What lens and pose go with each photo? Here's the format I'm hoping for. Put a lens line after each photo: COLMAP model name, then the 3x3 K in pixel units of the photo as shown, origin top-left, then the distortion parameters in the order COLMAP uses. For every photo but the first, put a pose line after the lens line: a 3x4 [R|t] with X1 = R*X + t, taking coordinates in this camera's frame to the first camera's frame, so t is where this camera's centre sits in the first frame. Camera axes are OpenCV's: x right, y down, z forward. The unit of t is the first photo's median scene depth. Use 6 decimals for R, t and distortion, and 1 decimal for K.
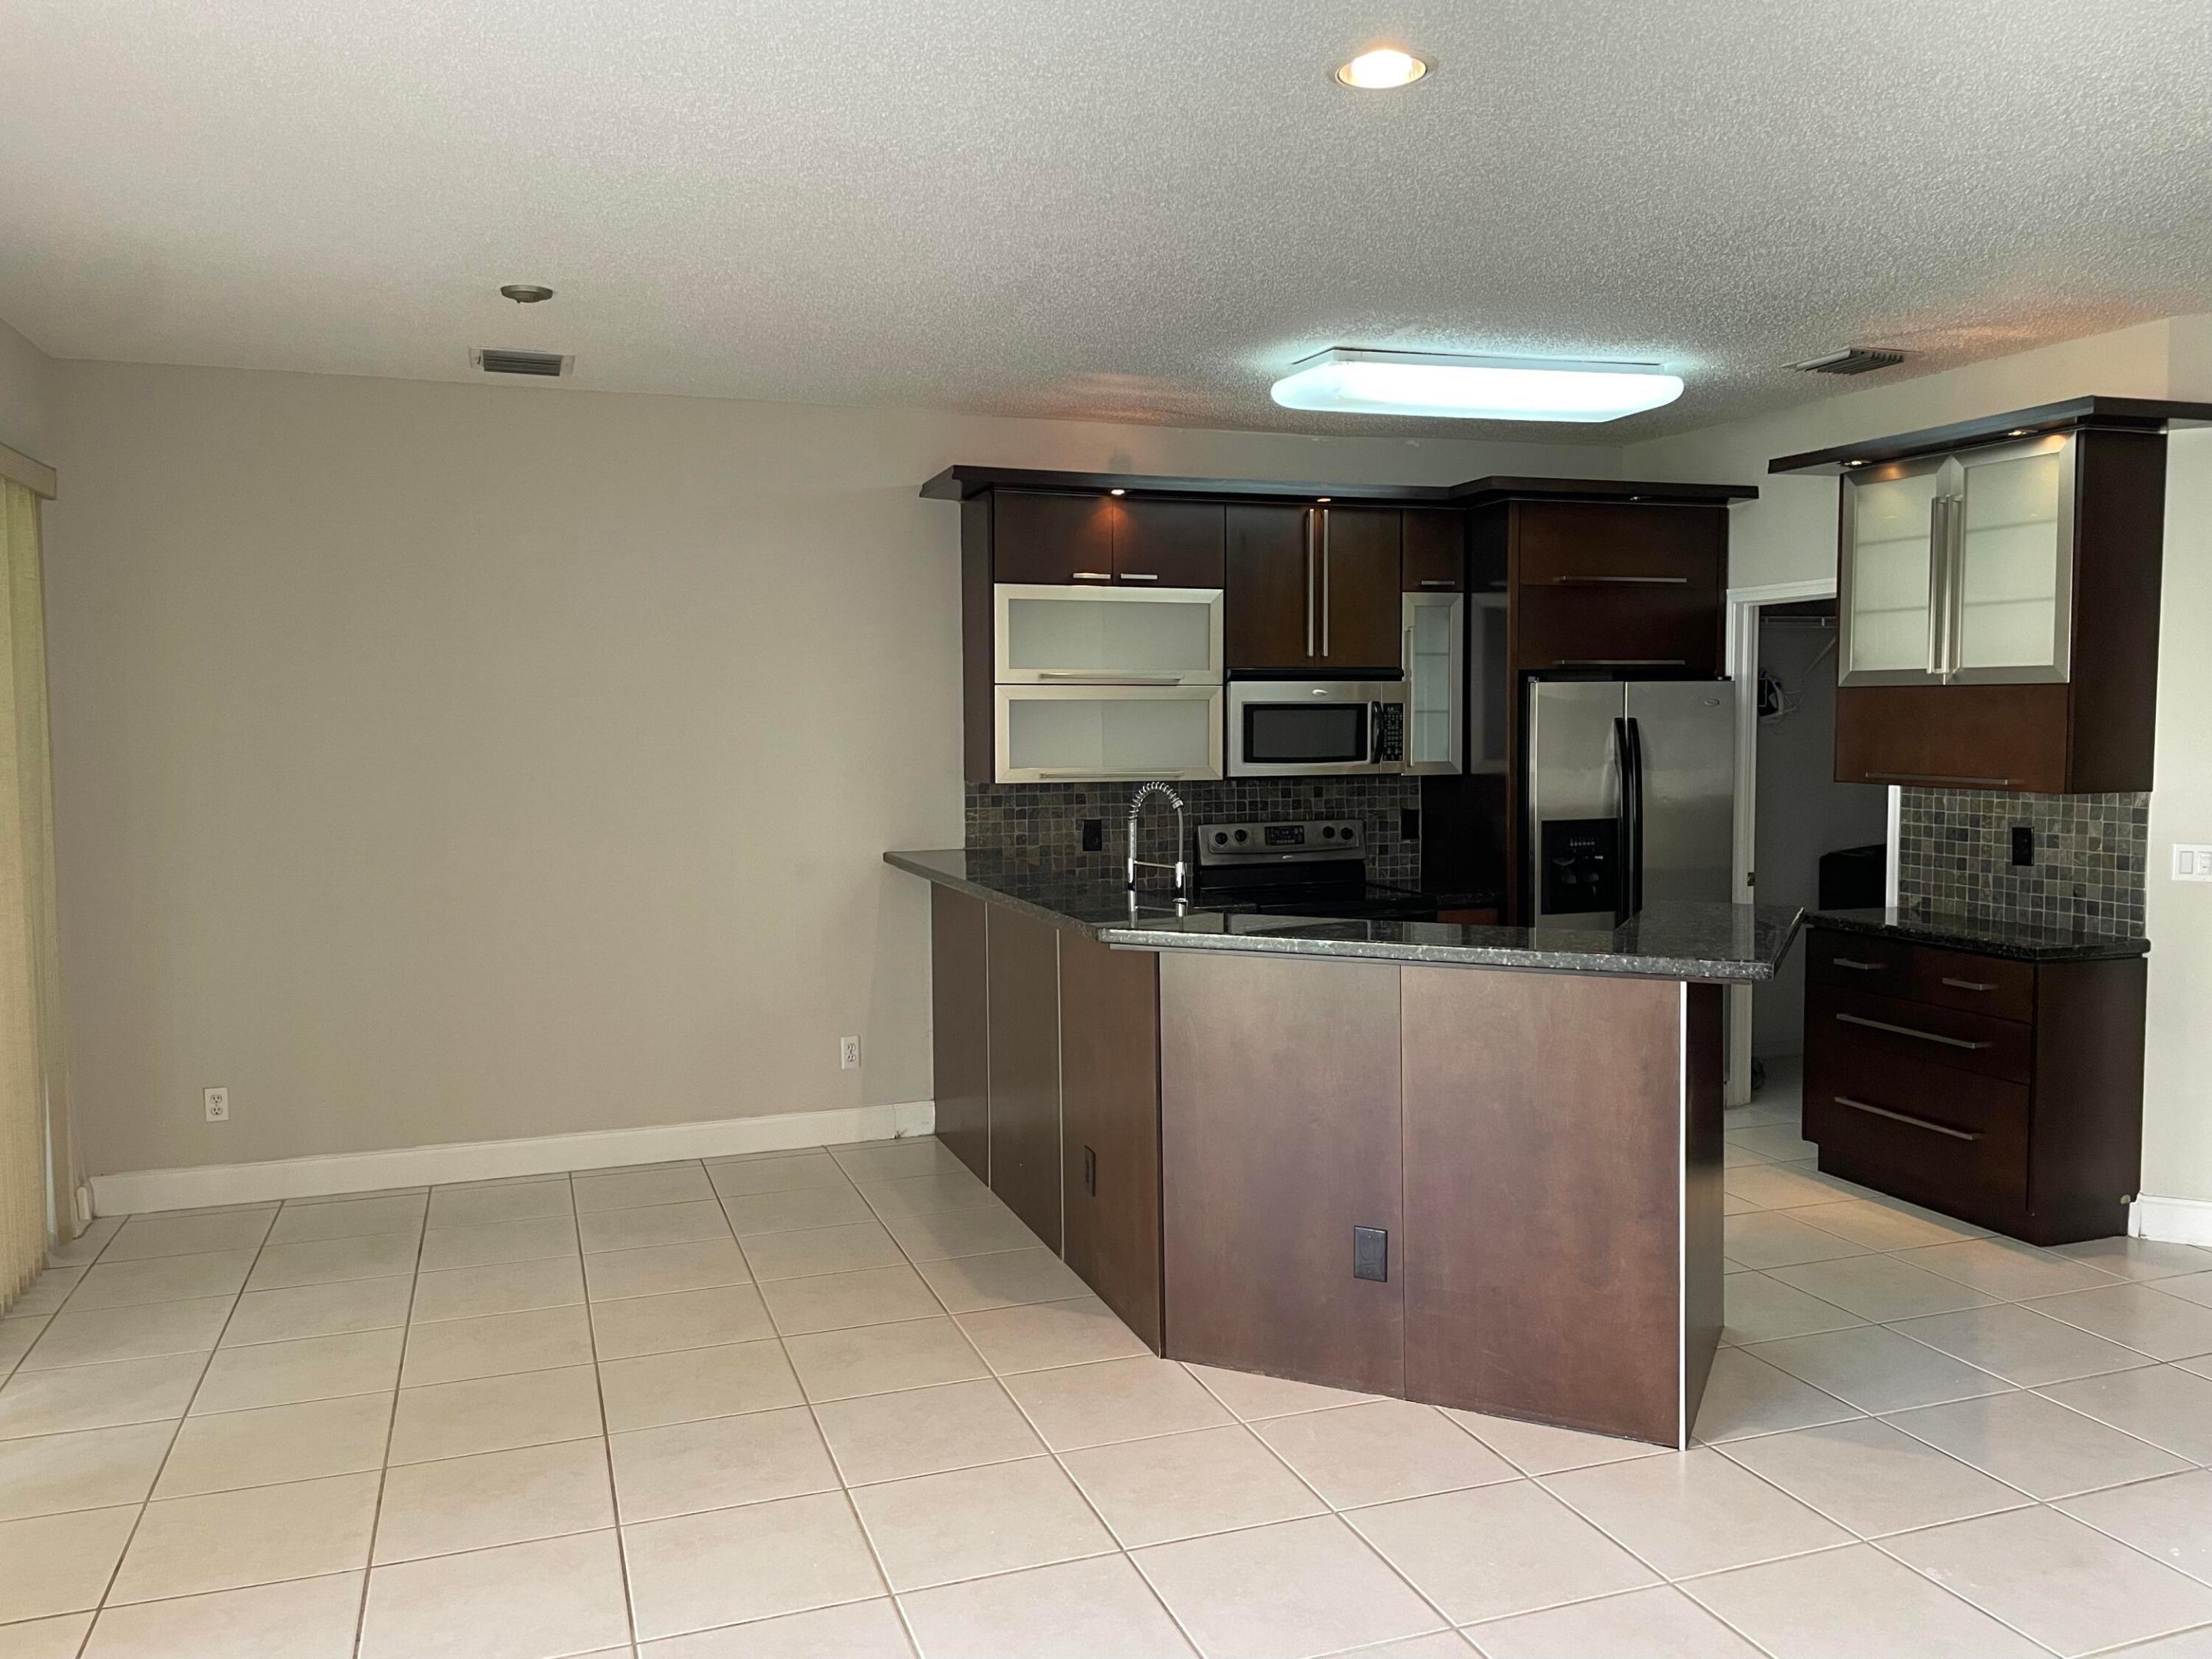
lens RADIAL K [[1687.3, 0, 1106.0], [0, 1687.3, 829.5], [0, 0, 1]] dist [0.100397, 0.000353]
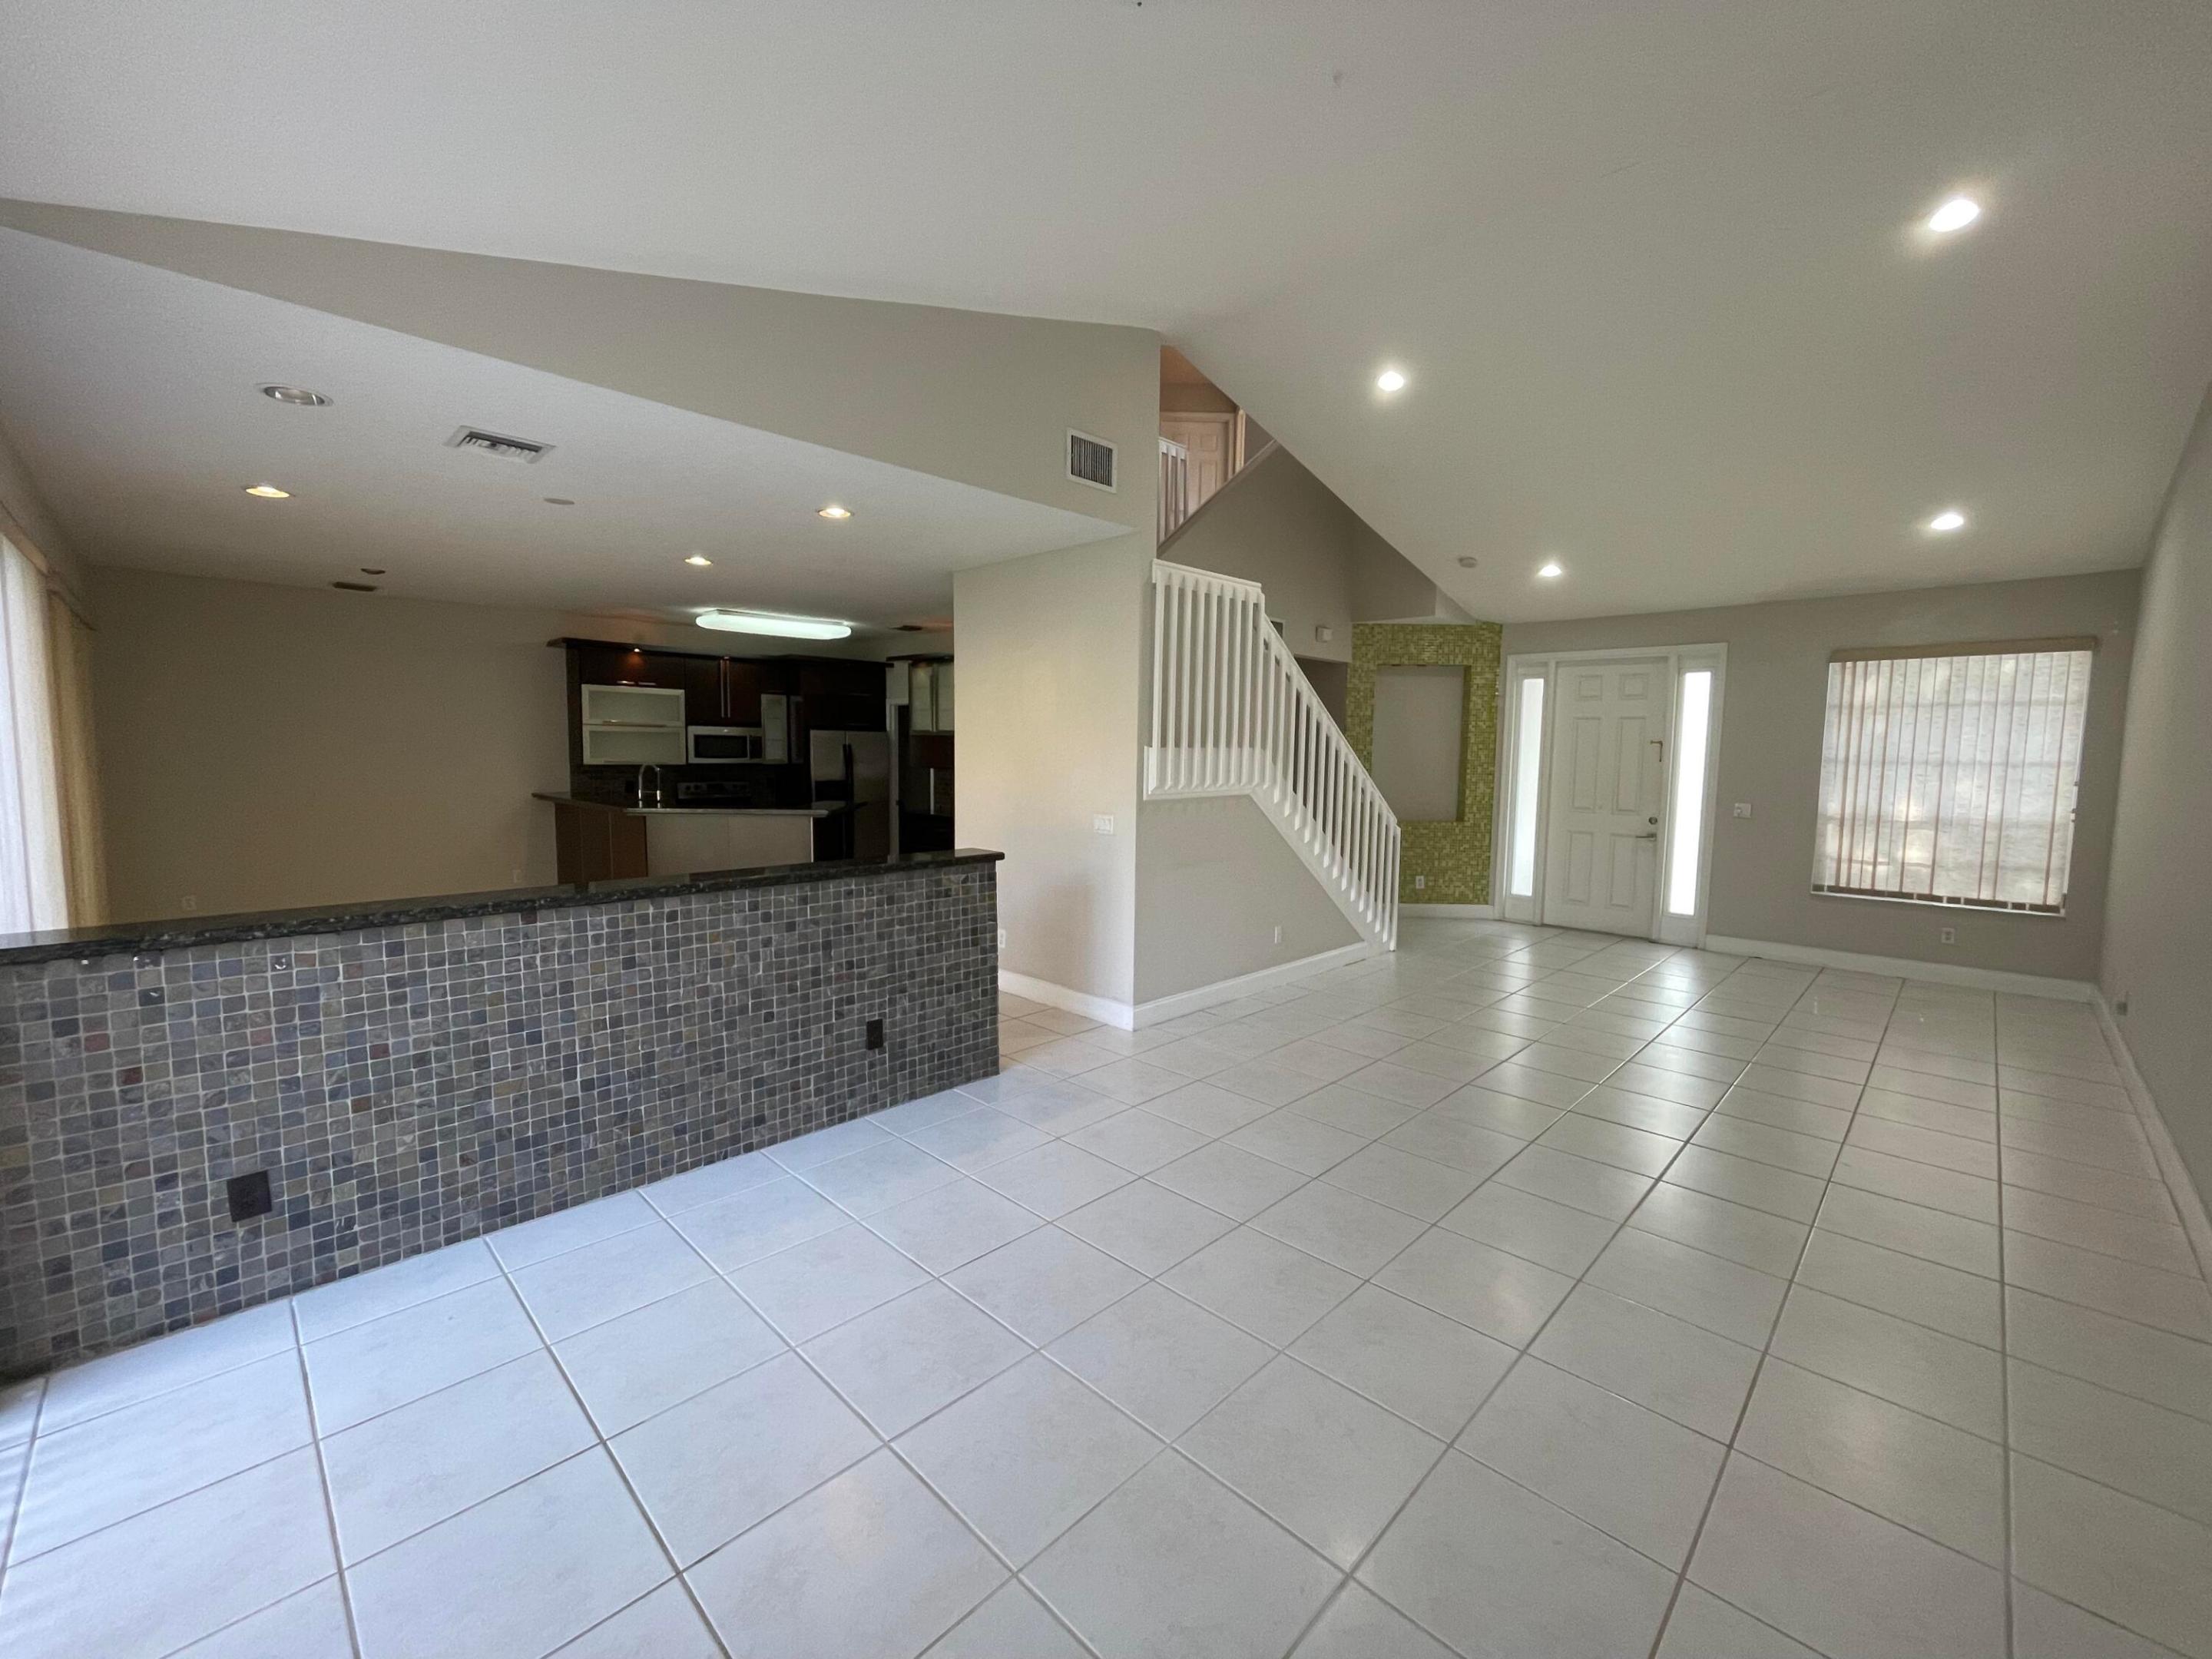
lens RADIAL K [[902.4, 0, 1100.1], [0, 902.4, 827.2], [0, 0, 1]] dist [-0.001003, 0.000011]
pose [[0.902347, -0.016887, 0.430679, 0.044188], [0.008607, 0.999739, 0.021166, 0.042143], [-0.430924, -0.015392, 0.902257, -0.502895]]
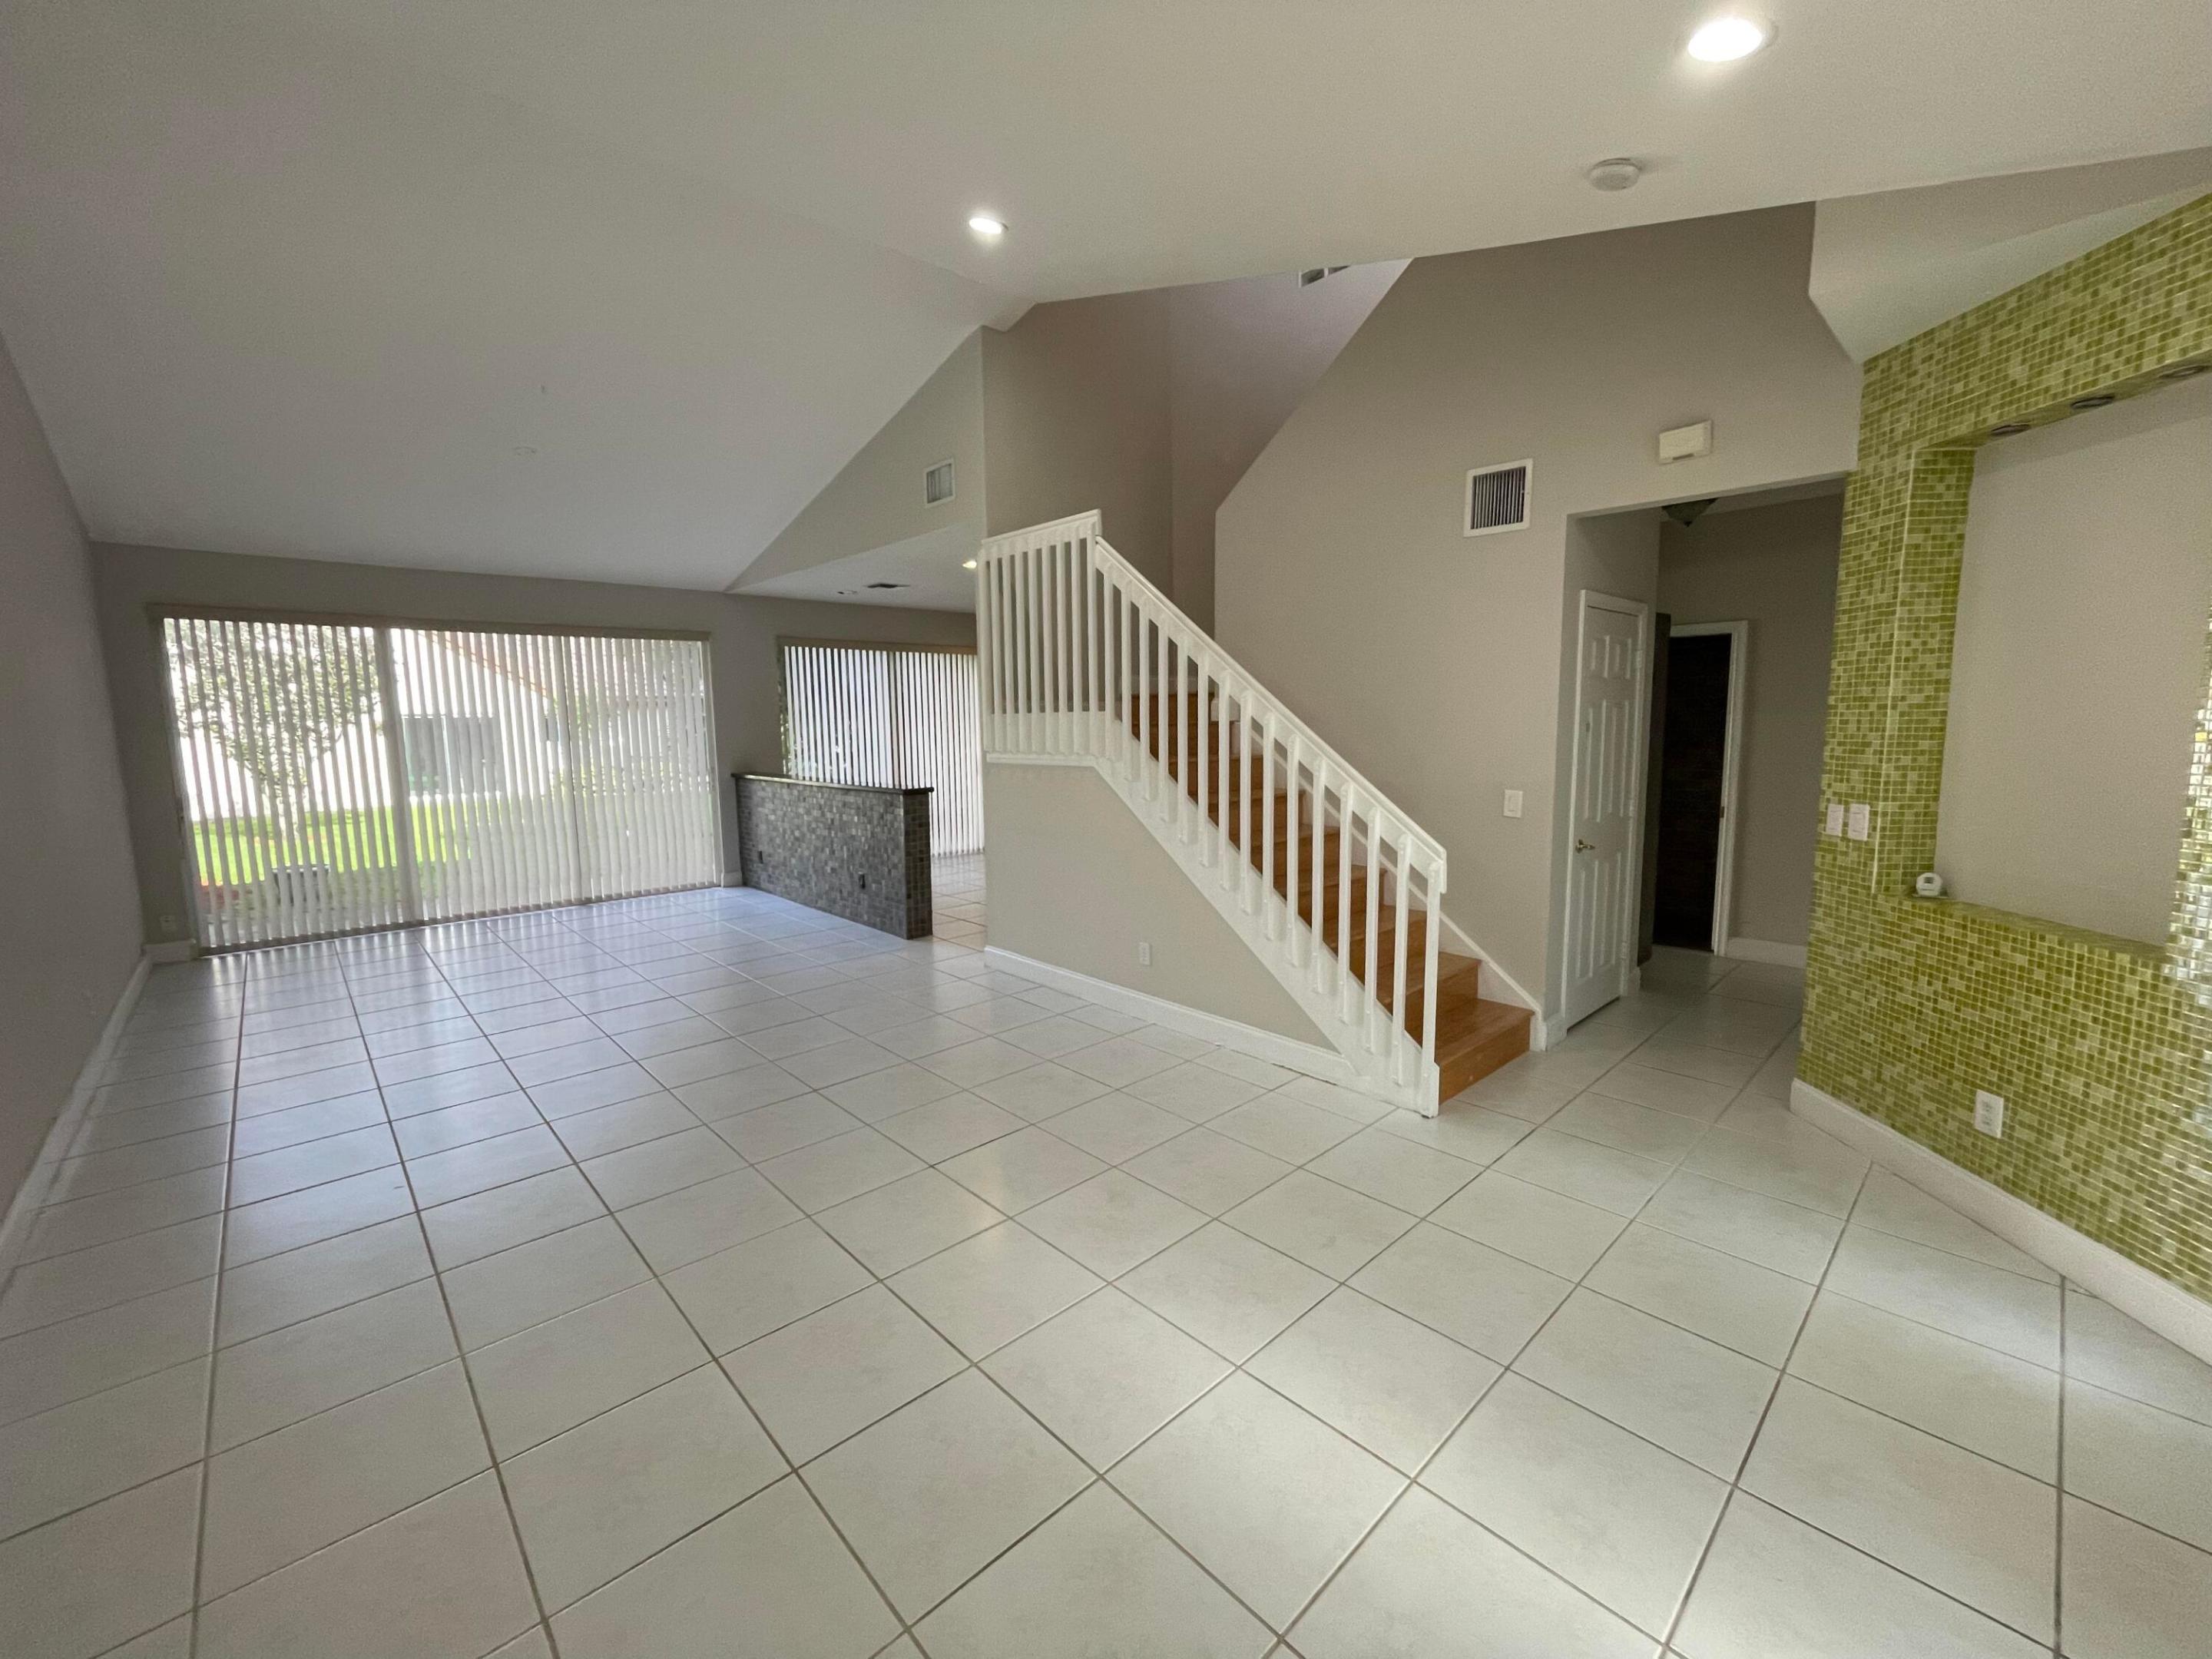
lens RADIAL K [[902.4, 0, 1100.1], [0, 902.4, 827.2], [0, 0, 1]] dist [-0.001003, 0.000011]
pose [[0.390829, 0.117144, -0.912978, 2.854915], [-0.052571, 0.993090, 0.104918, -0.054281], [0.918961, 0.006991, 0.394287, 0.539835]]
